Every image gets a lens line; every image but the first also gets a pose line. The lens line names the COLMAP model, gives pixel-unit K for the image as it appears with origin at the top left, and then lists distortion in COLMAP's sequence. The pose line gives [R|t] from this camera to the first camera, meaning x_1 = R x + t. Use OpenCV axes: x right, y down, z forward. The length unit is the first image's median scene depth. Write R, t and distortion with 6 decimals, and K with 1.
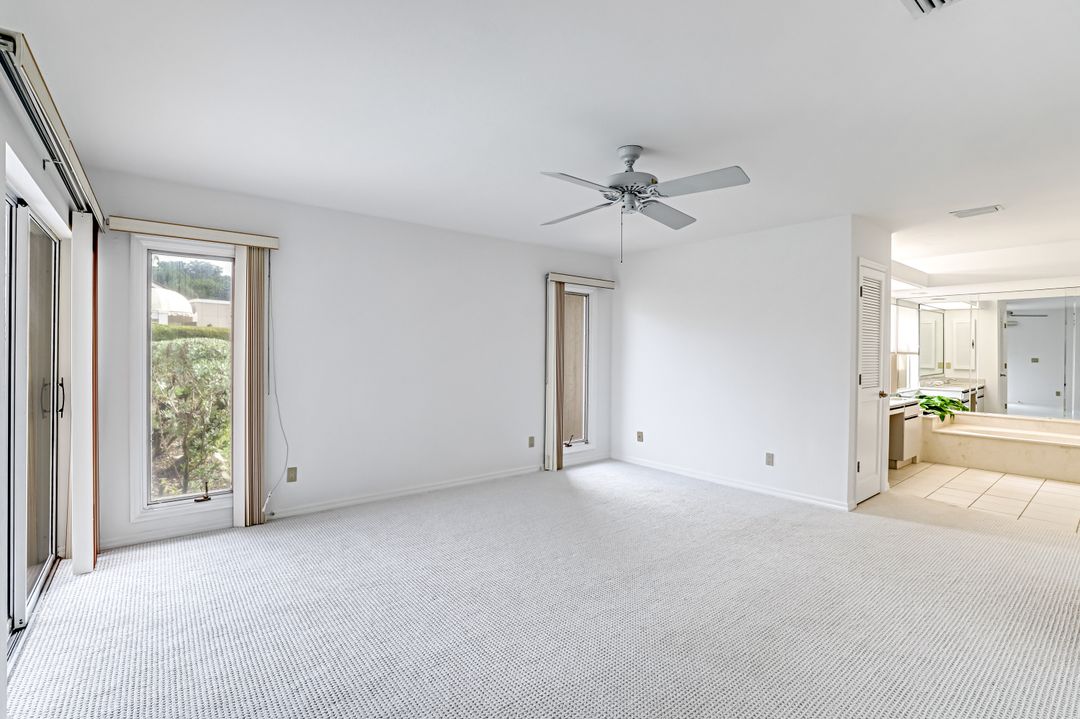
lens RADIAL K [[463.3, 0, 534.3], [0, 463.3, 353.9], [0, 0, 1]] dist [-0.001198, 0.000369]
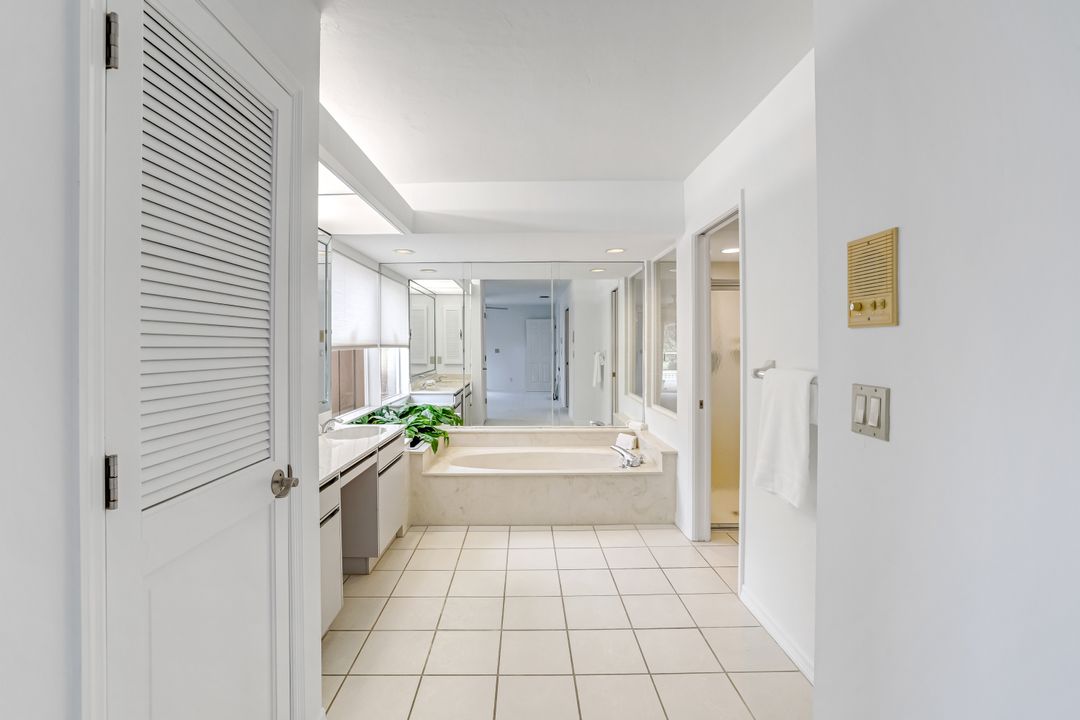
lens RADIAL K [[463.3, 0, 534.3], [0, 463.3, 354.4], [0, 0, 1]] dist [-0.001198, 0.000369]
pose [[0.593522, -0.022806, 0.804494, 0.381312], [0.010484, 0.999733, 0.020607, -0.000413], [-0.804749, -0.003796, 0.593603, 0.431610]]
